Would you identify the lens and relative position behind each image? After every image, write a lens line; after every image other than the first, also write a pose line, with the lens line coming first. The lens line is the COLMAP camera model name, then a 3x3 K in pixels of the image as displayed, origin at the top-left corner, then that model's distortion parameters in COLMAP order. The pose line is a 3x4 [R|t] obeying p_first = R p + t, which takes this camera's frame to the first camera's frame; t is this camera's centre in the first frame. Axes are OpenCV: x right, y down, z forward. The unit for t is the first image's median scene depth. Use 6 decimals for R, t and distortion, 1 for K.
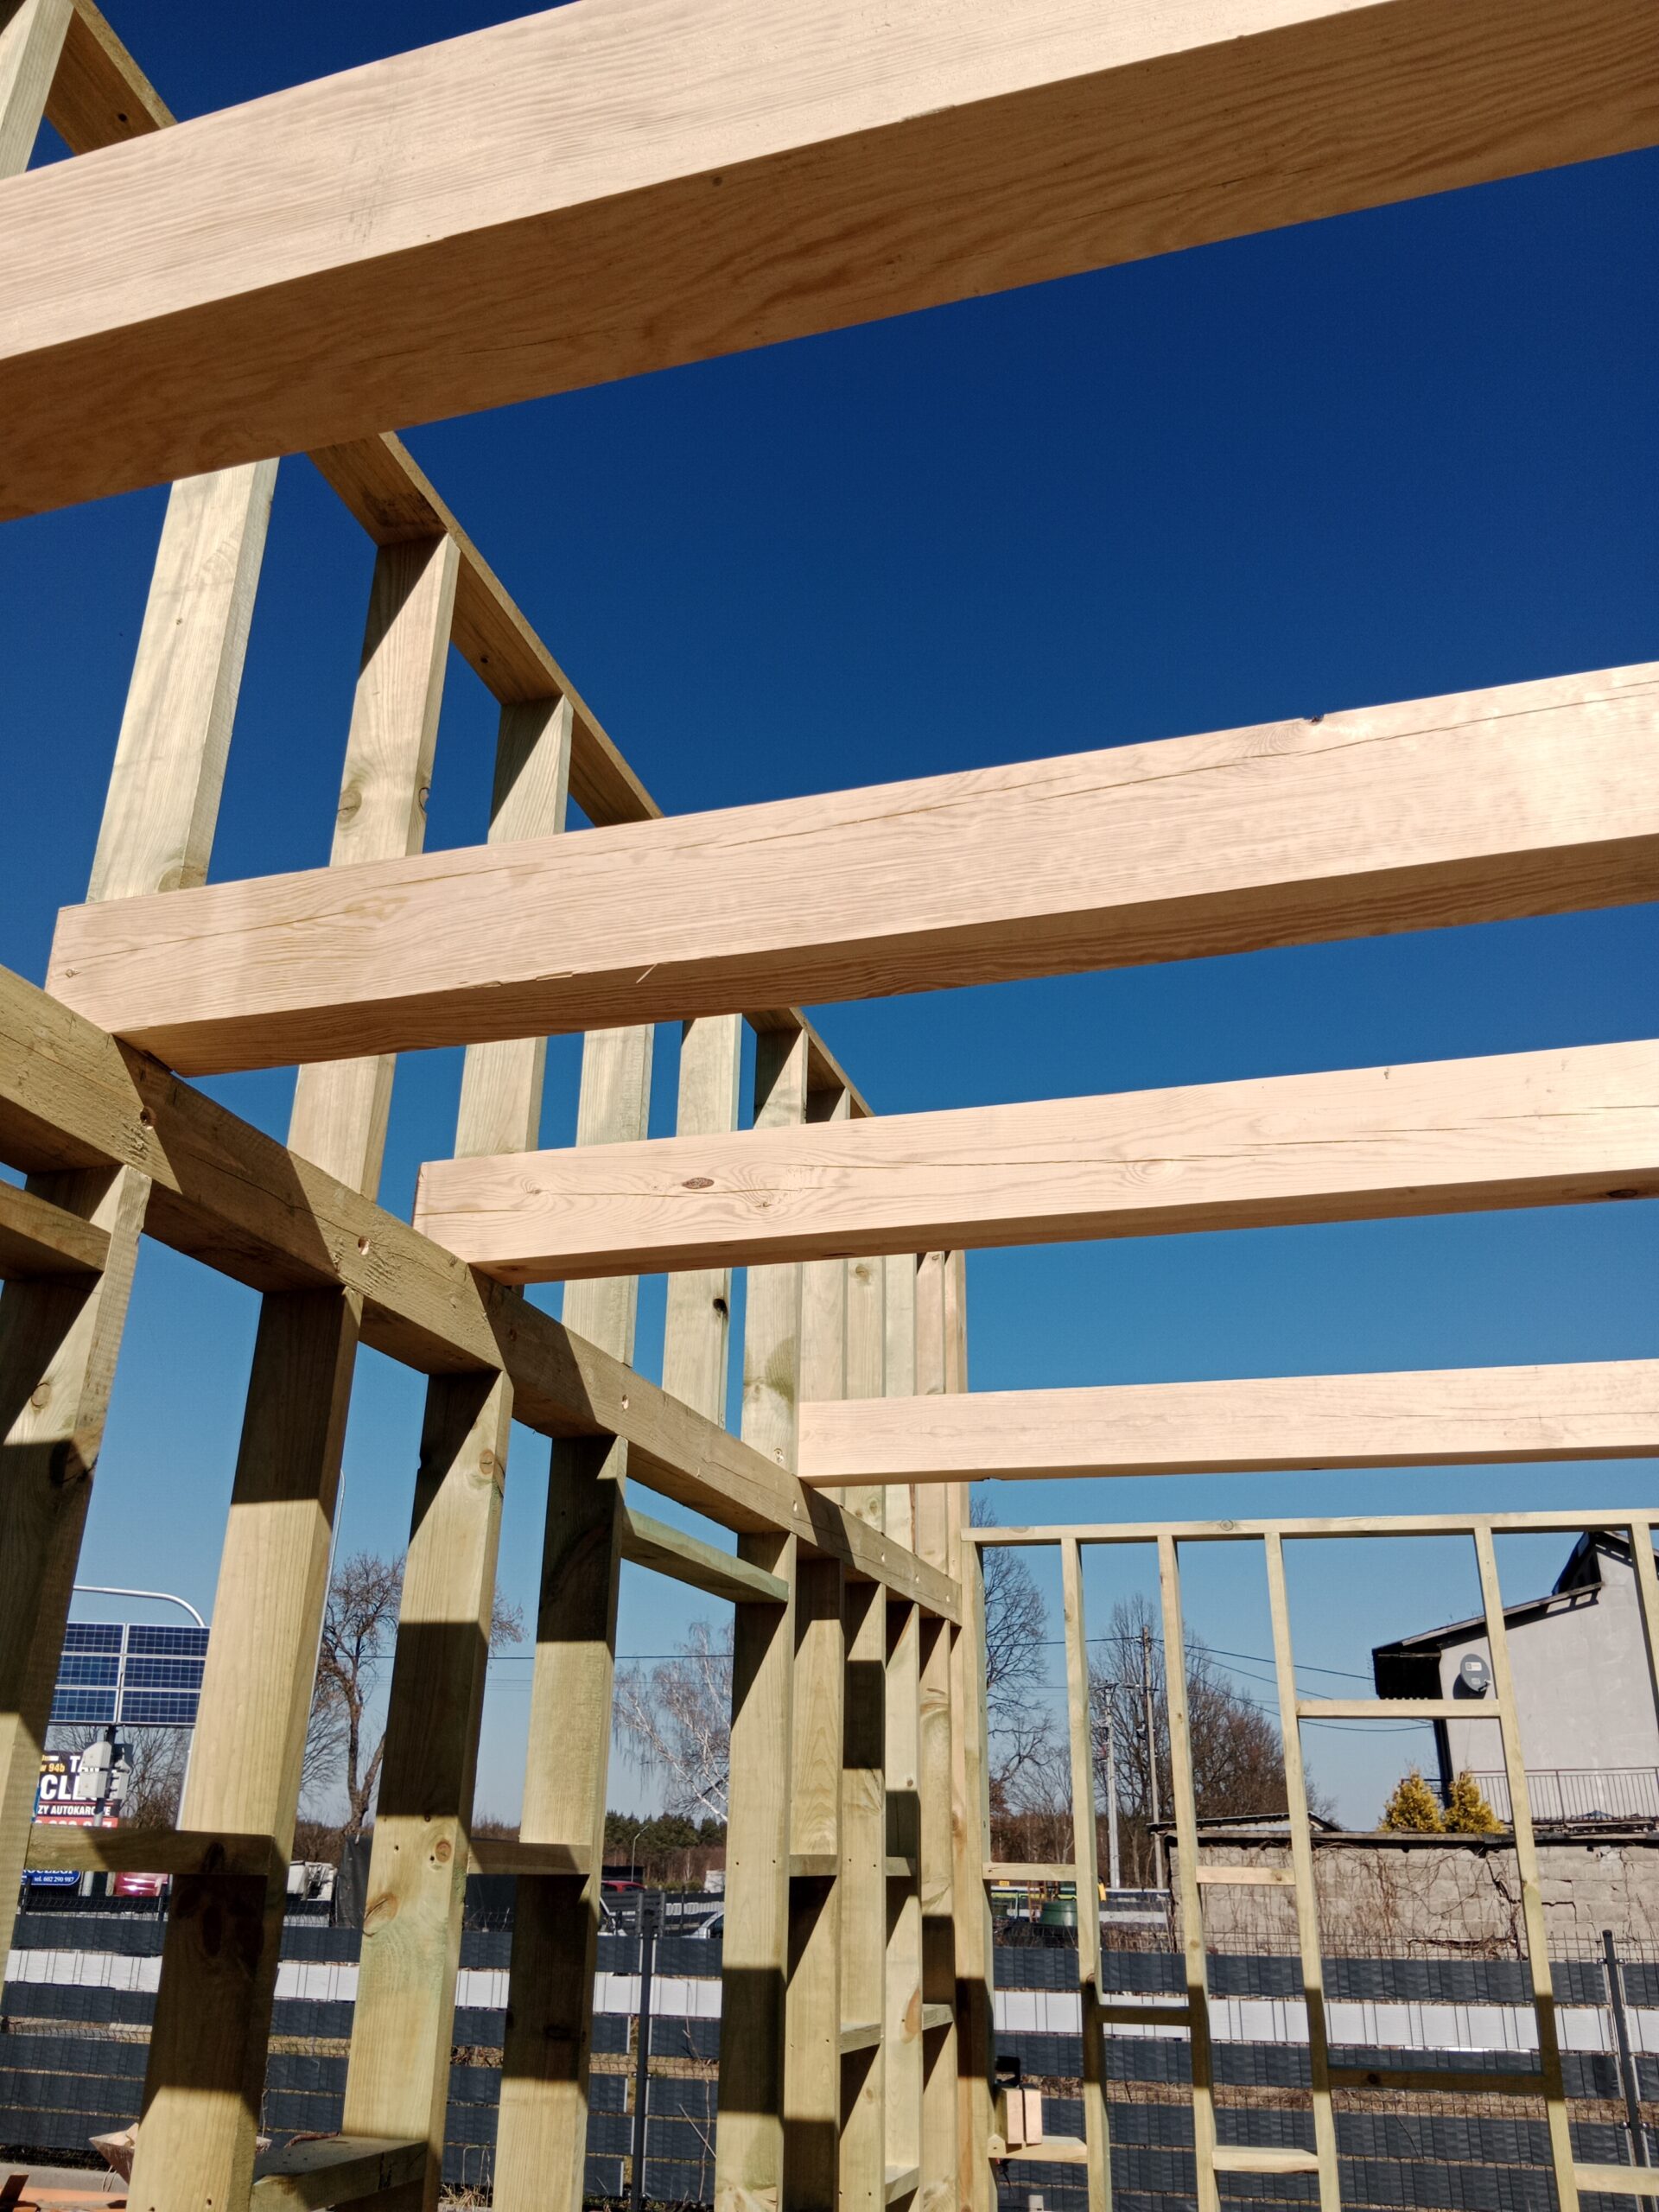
lens RADIAL K [[1780.6, 0, 805.4], [0, 1780.6, 1048.2], [0, 0, 1]] dist [0.100851, -0.161776]
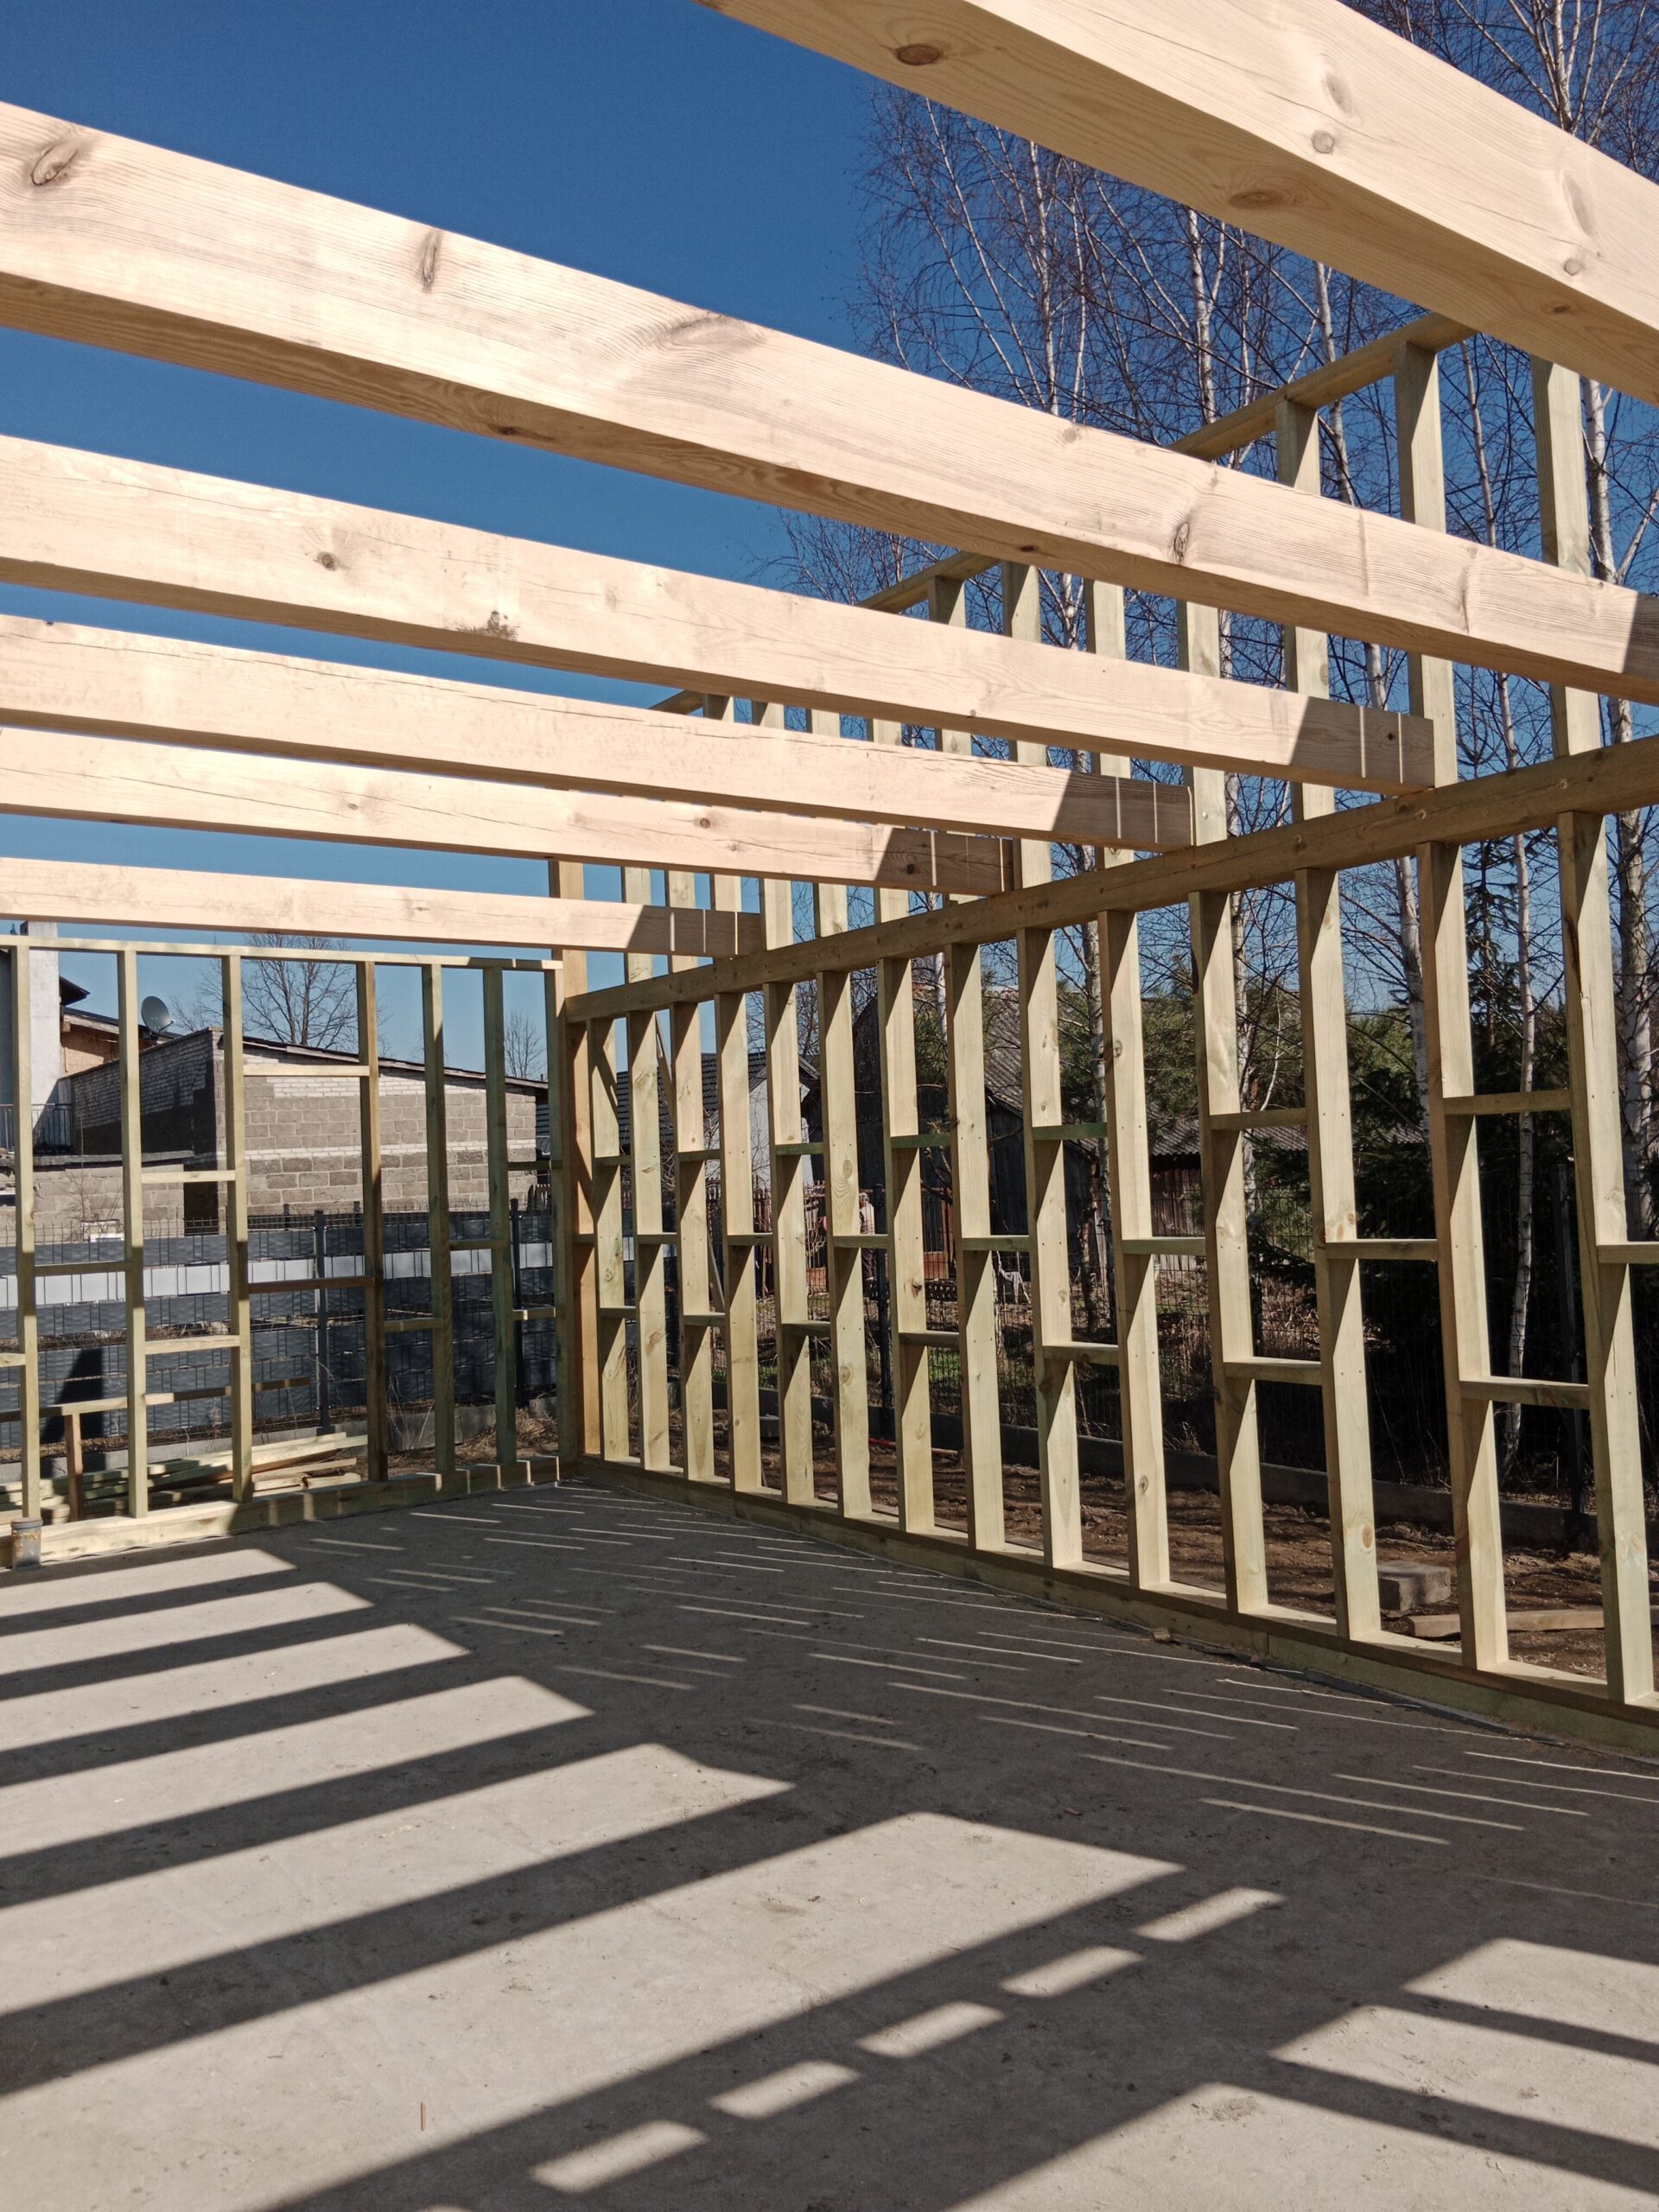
lens RADIAL K [[1715.0, 0, 824.8], [0, 1715.0, 1115.8], [0, 0, 1]] dist [0.080708, -0.149672]
pose [[0.600234, -0.014076, 0.799700, -0.309412], [-0.287948, 0.928999, 0.232478, -0.153423], [-0.746194, -0.369814, 0.553564, -0.377173]]
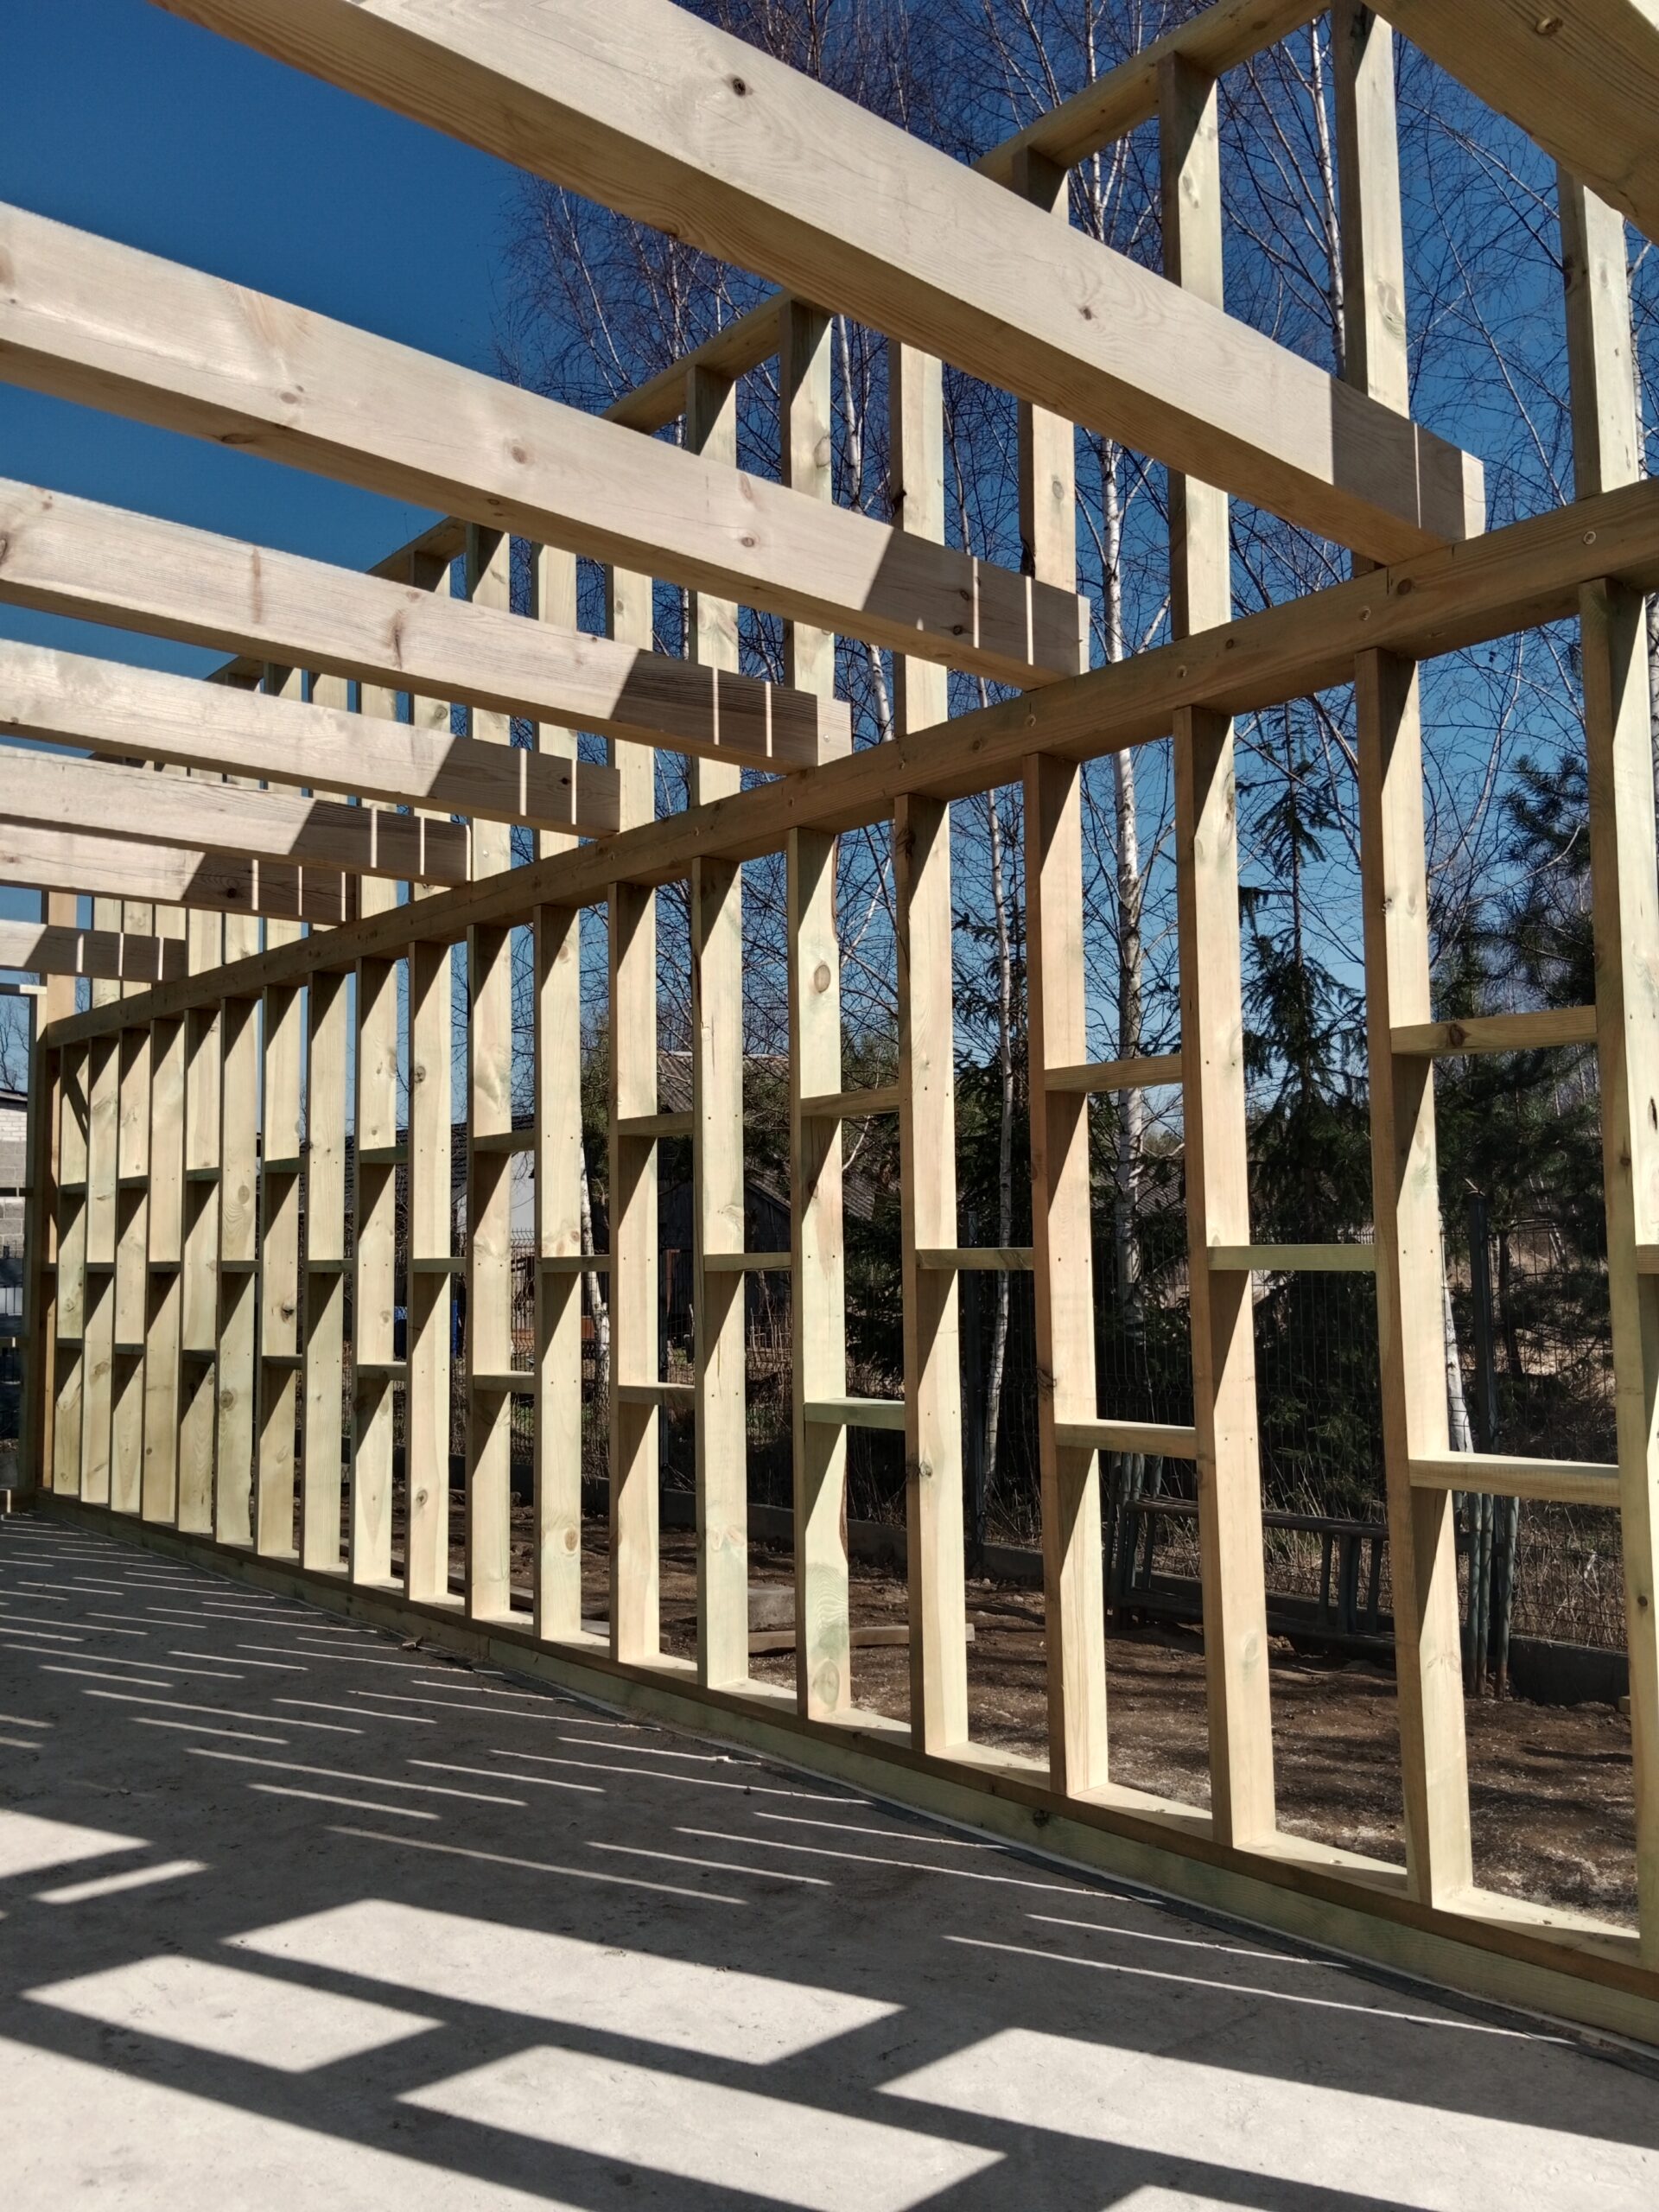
lens RADIAL K [[1709.1, 0, 829.5], [0, 1709.1, 1106.0], [0, 0, 1]] dist [0.096592, -0.132868]
pose [[0.520453, 0.043215, 0.852796, -0.117557], [-0.335307, 0.928839, 0.157566, -0.259135], [-0.785301, -0.367954, 0.497907, -0.737156]]
